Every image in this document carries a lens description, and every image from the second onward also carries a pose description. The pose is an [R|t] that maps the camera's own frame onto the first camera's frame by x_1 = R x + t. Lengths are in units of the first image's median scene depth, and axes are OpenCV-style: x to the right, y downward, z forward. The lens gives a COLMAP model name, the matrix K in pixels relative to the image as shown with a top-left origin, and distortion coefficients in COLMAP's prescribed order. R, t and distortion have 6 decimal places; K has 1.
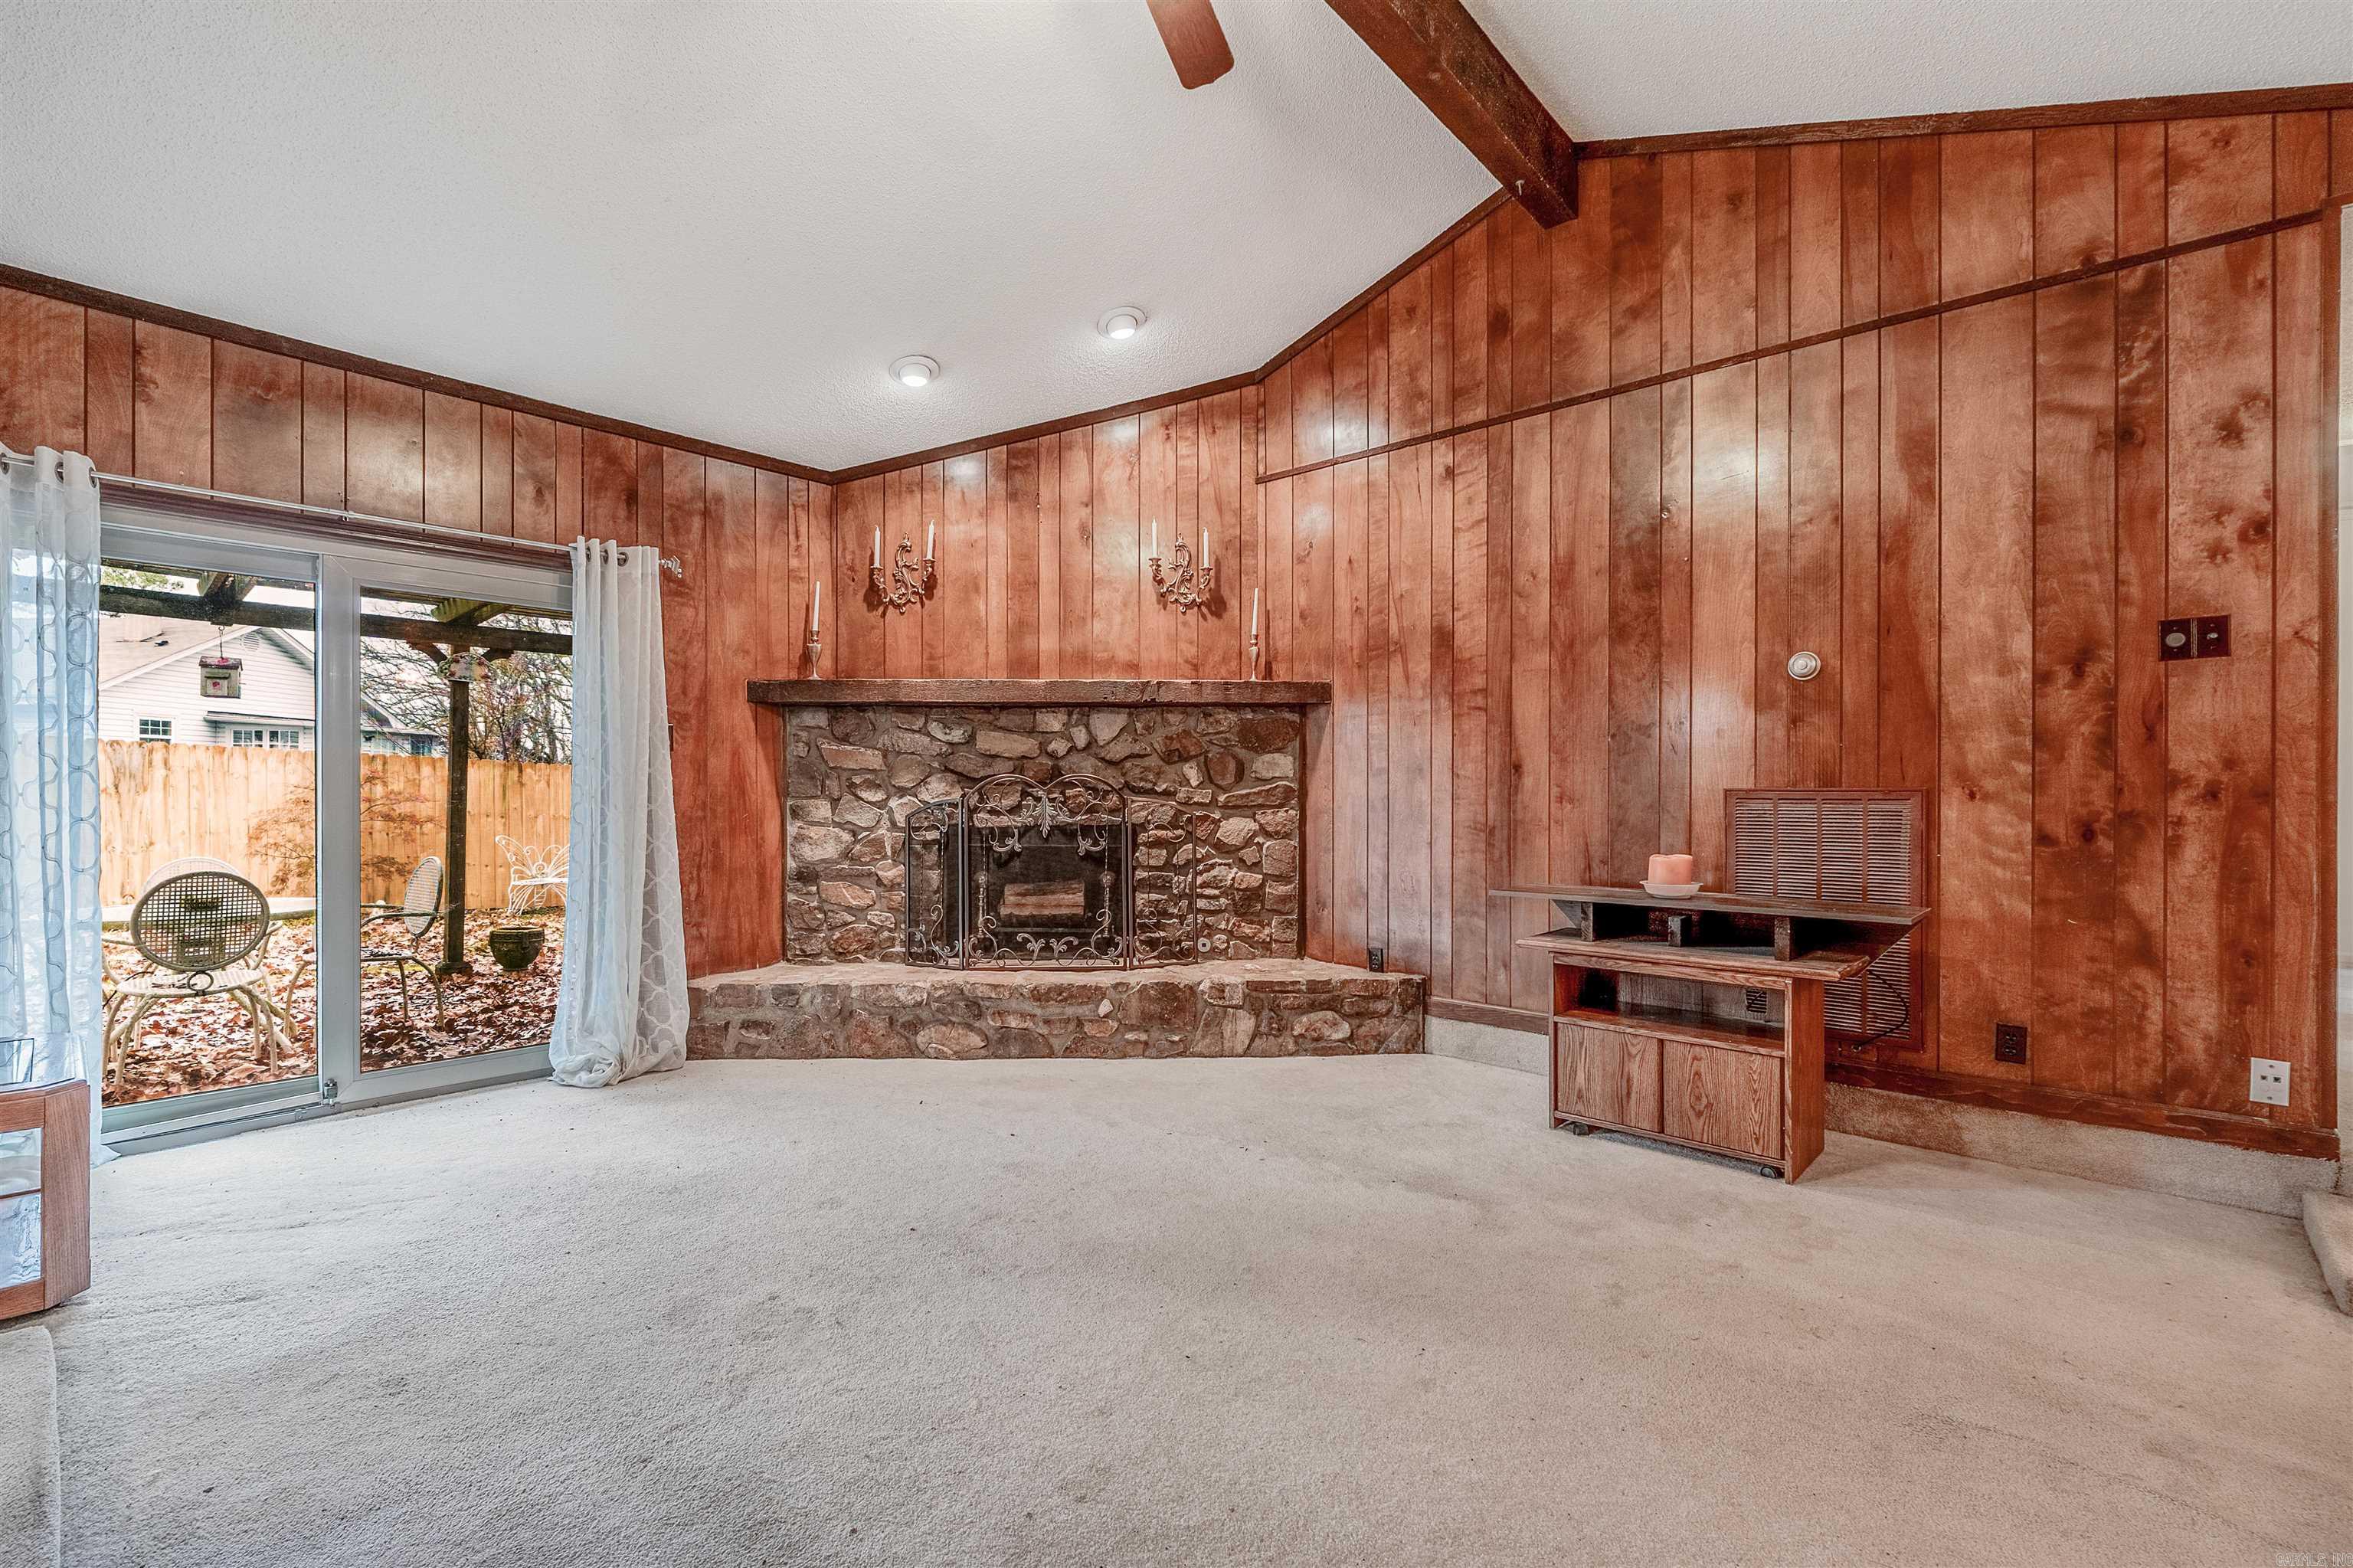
lens RADIAL K [[1032.3, 0, 1158.0], [0, 1032.3, 790.5], [0, 0, 1]] dist [-0.003877, -0.002911]
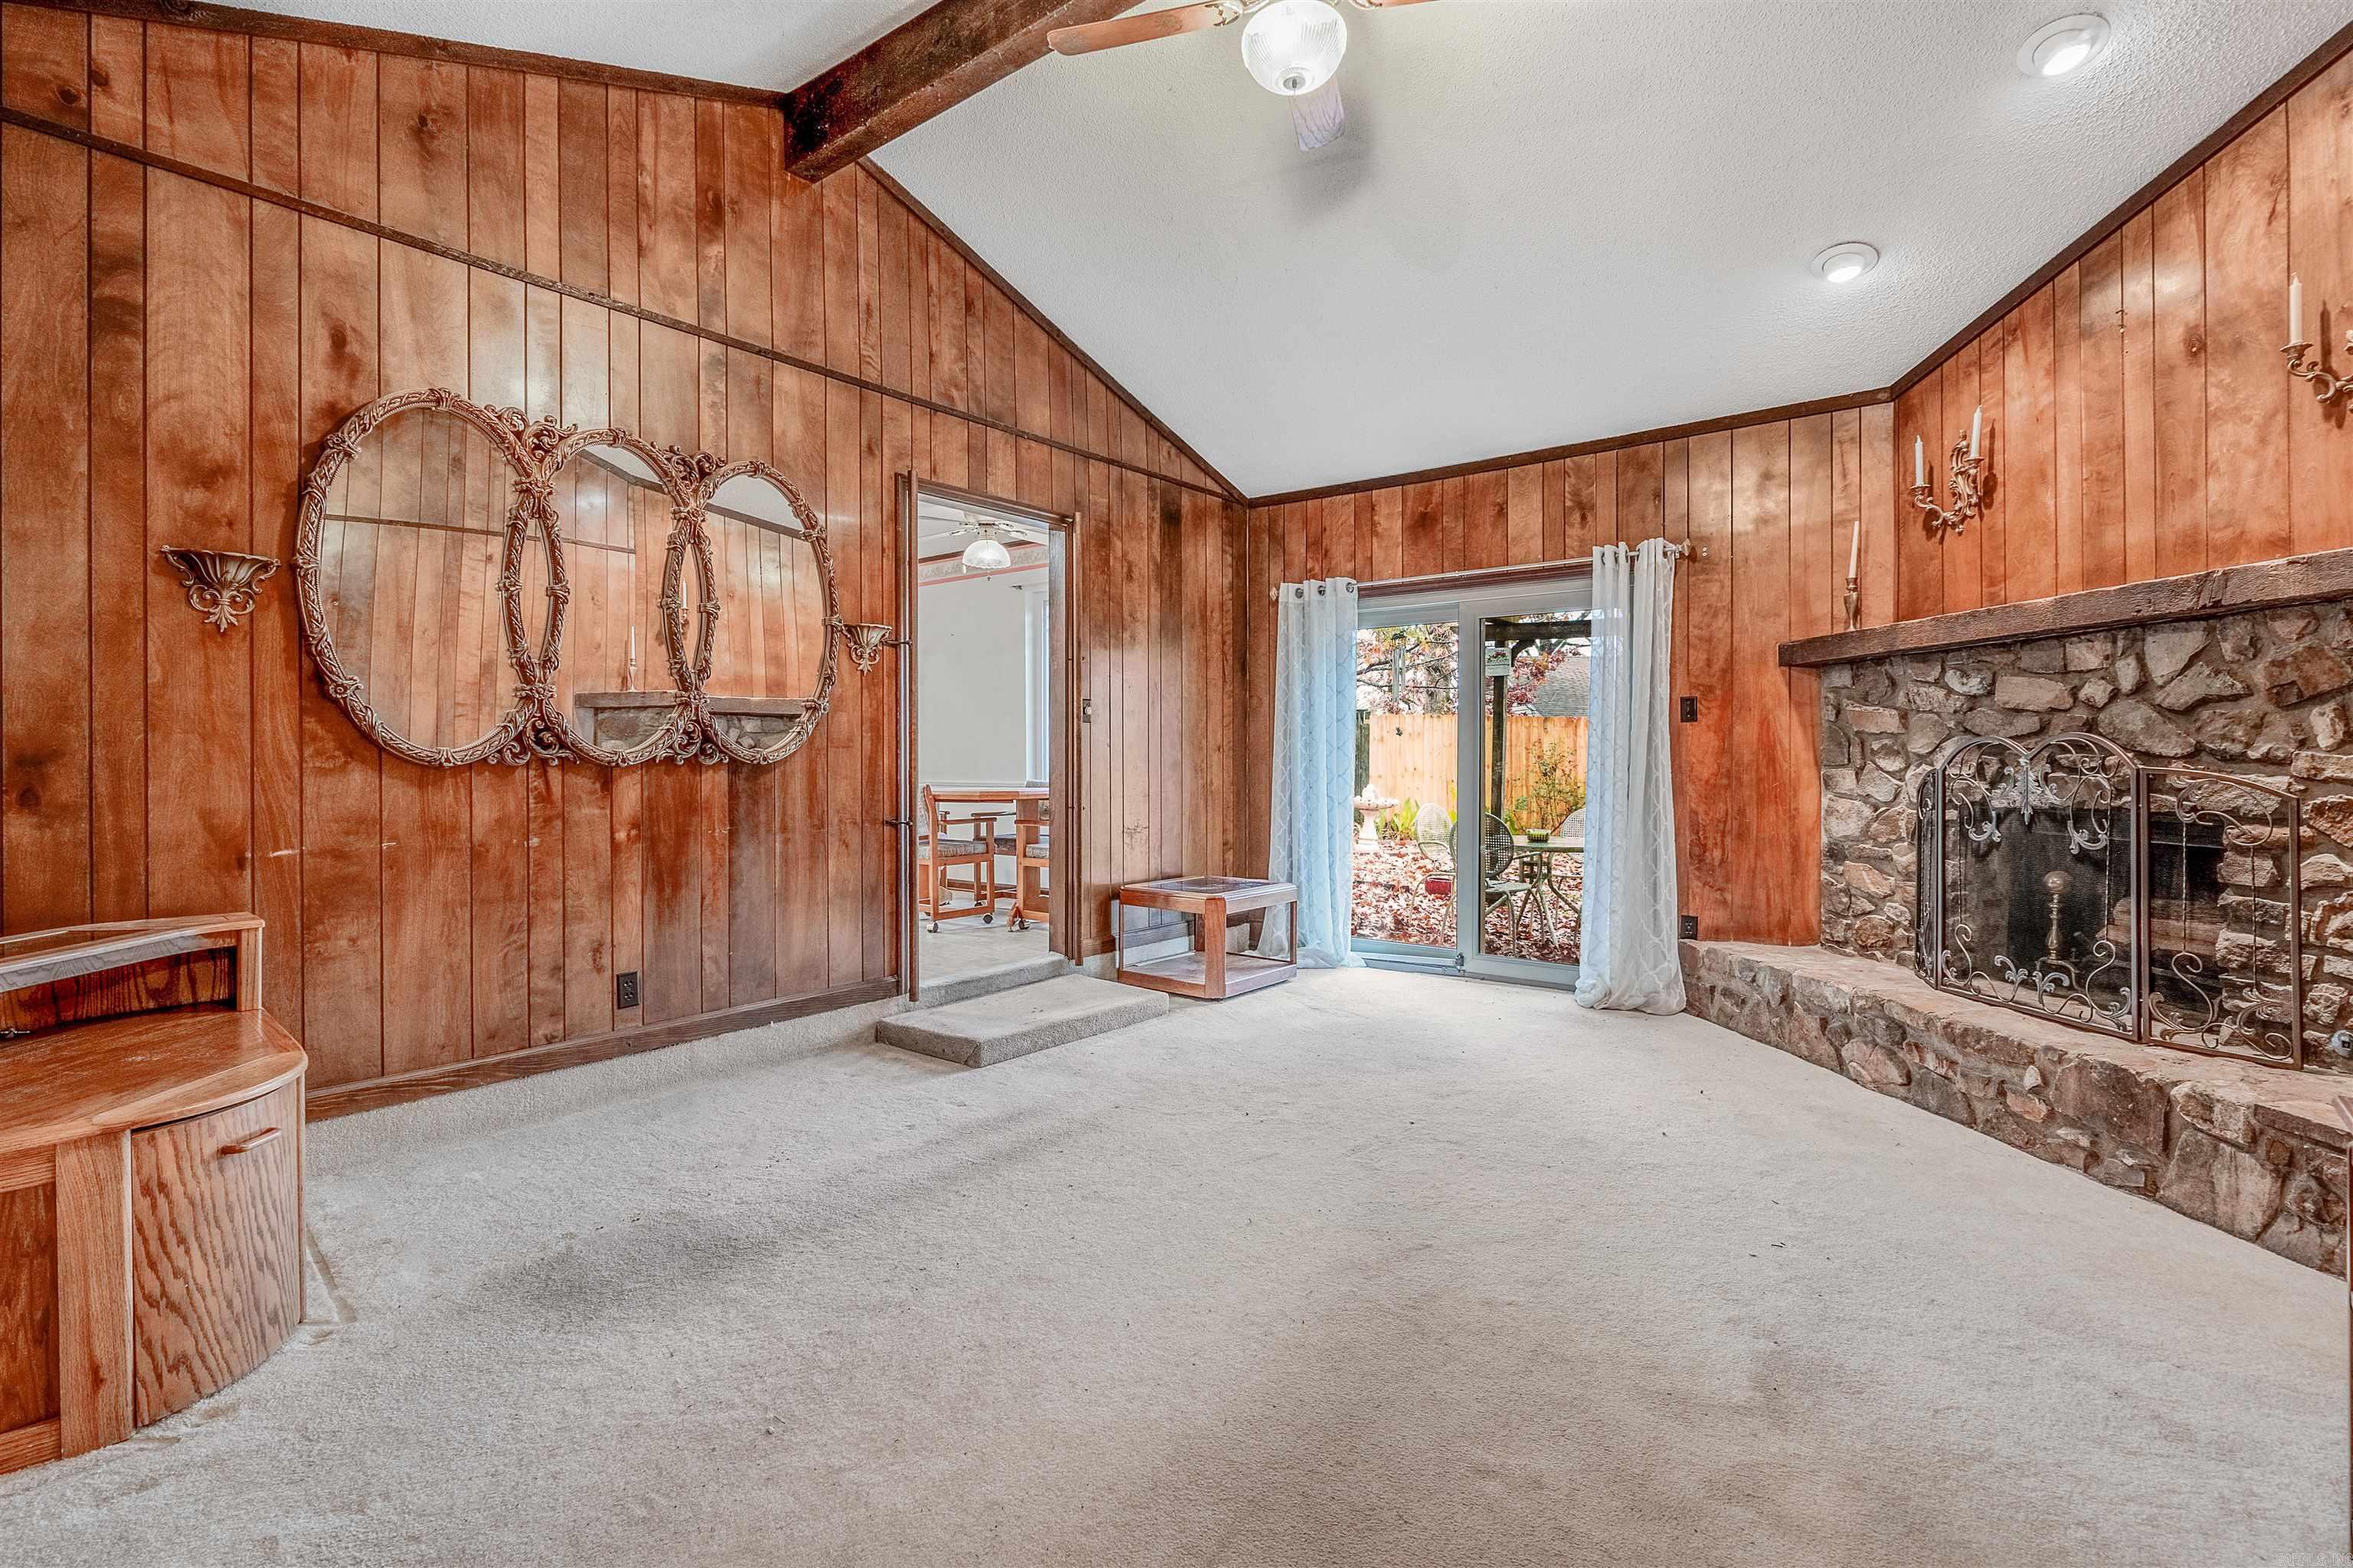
lens RADIAL K [[1096.6, 0, 1163.0], [0, 1096.6, 762.1], [0, 0, 1]] dist [-0.002750, -0.002377]
pose [[0.065860, -0.000022, -0.997829, 0.626224], [0.000887, 1.000000, 0.000036, 0.002753], [0.997829, -0.000887, 0.065860, 0.385474]]
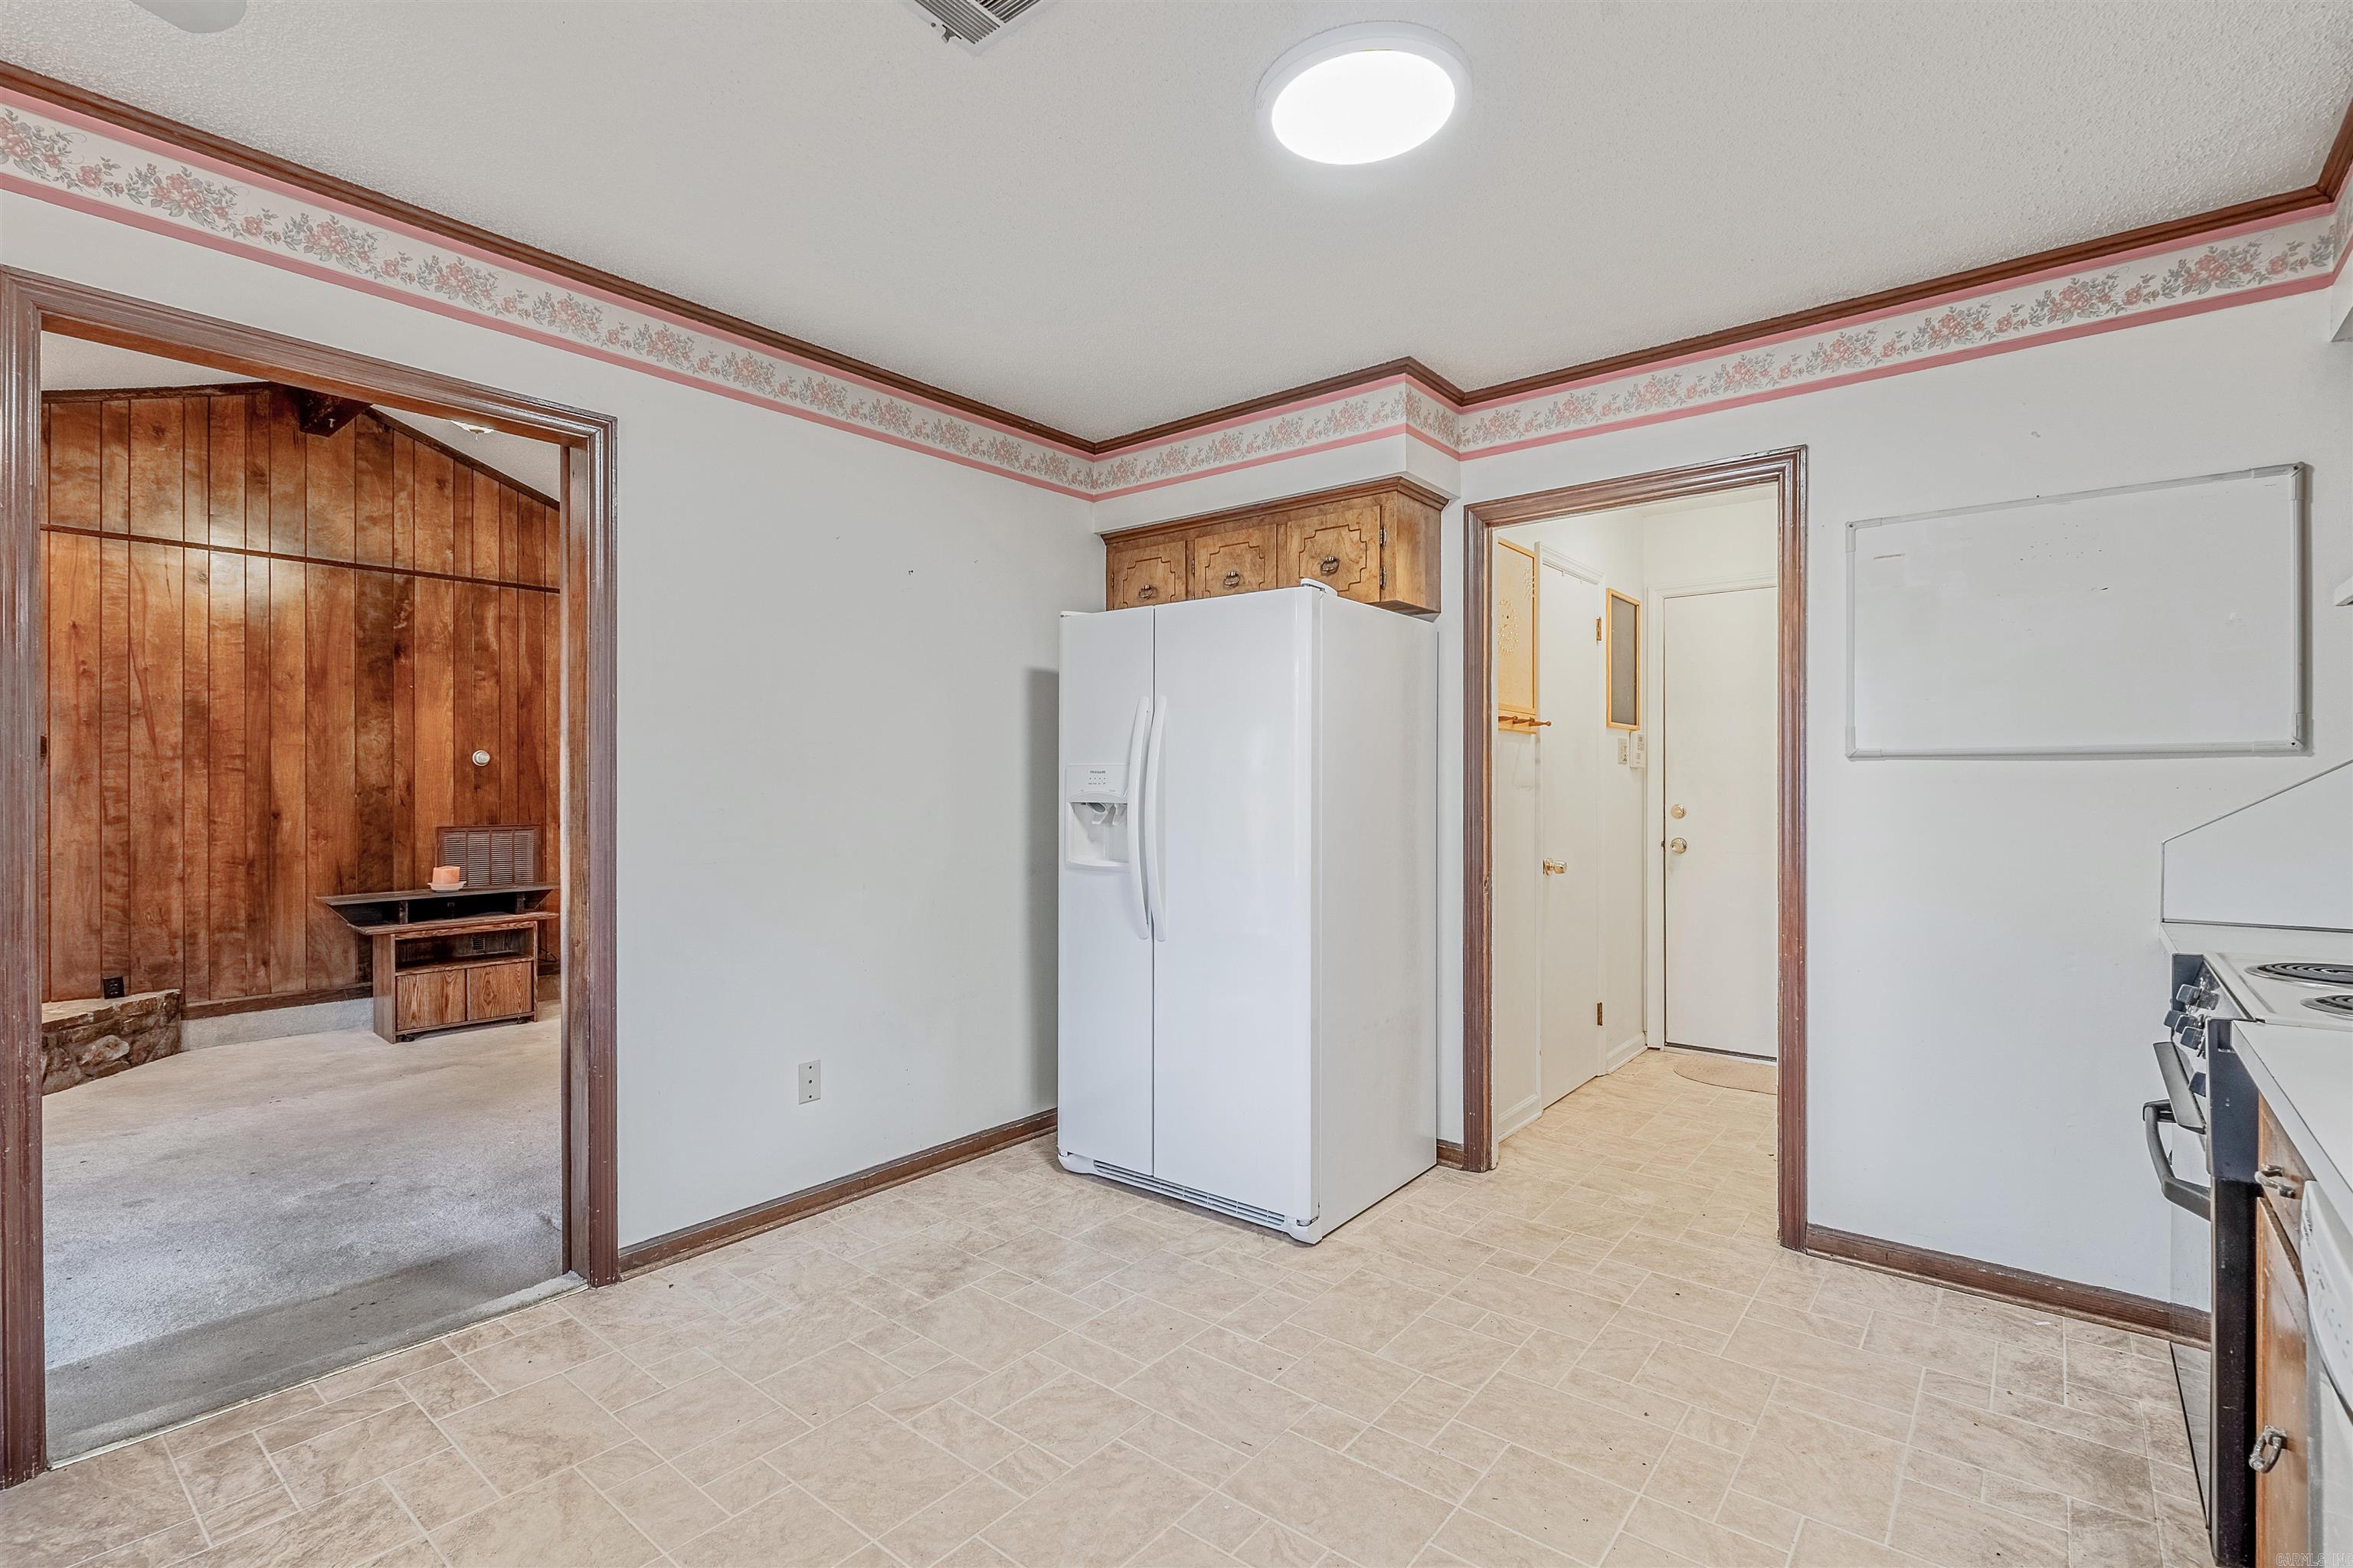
lens RADIAL K [[1082.6, 0, 1164.4], [0, 1082.6, 787.6], [0, 0, 1]] dist [-0.004127, 0.000113]
pose [[-0.044054, -0.004067, 0.999021, -1.068799], [0.003179, 0.999986, 0.004211, -0.058167], [-0.999024, 0.003361, -0.044040, -0.099709]]
